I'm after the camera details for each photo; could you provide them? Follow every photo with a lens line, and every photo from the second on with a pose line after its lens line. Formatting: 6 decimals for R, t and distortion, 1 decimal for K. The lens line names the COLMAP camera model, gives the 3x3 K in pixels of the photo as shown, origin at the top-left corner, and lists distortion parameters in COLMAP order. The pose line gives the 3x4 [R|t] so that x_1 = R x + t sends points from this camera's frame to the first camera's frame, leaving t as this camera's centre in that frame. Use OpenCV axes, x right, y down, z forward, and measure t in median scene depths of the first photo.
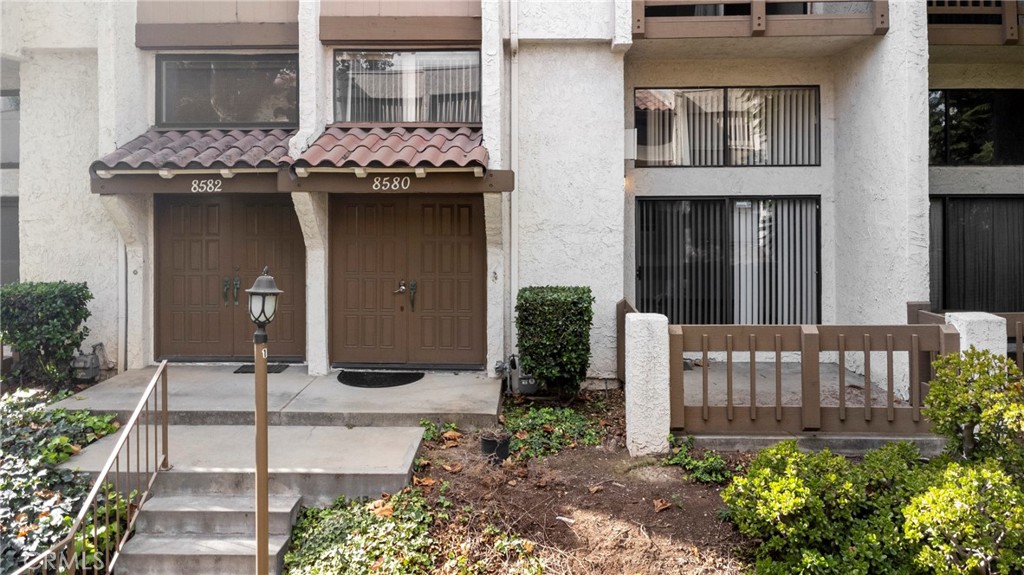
lens RADIAL K [[770.7, 0, 512.7], [0, 770.7, 202.6], [0, 0, 1]] dist [0.015254, 0.004315]
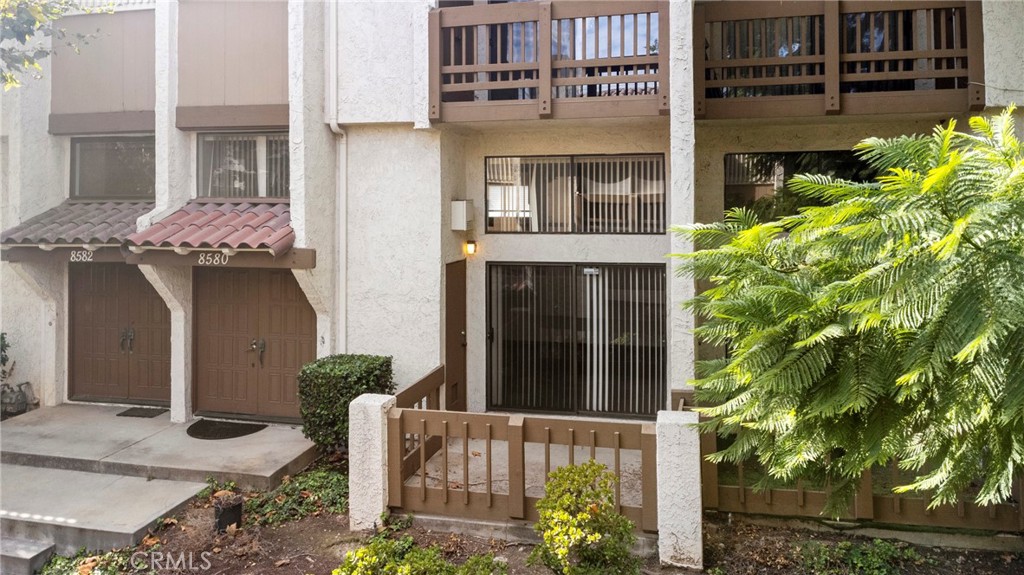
lens RADIAL K [[770.1, 0, 509.3], [0, 770.1, 191.6], [0, 0, 1]] dist [0.015432, -0.005542]
pose [[0.977865, -0.001904, -0.209227, 0.456430], [-0.000942, 0.999908, -0.013502, -0.098917], [0.209233, 0.013400, 0.977774, -0.009718]]
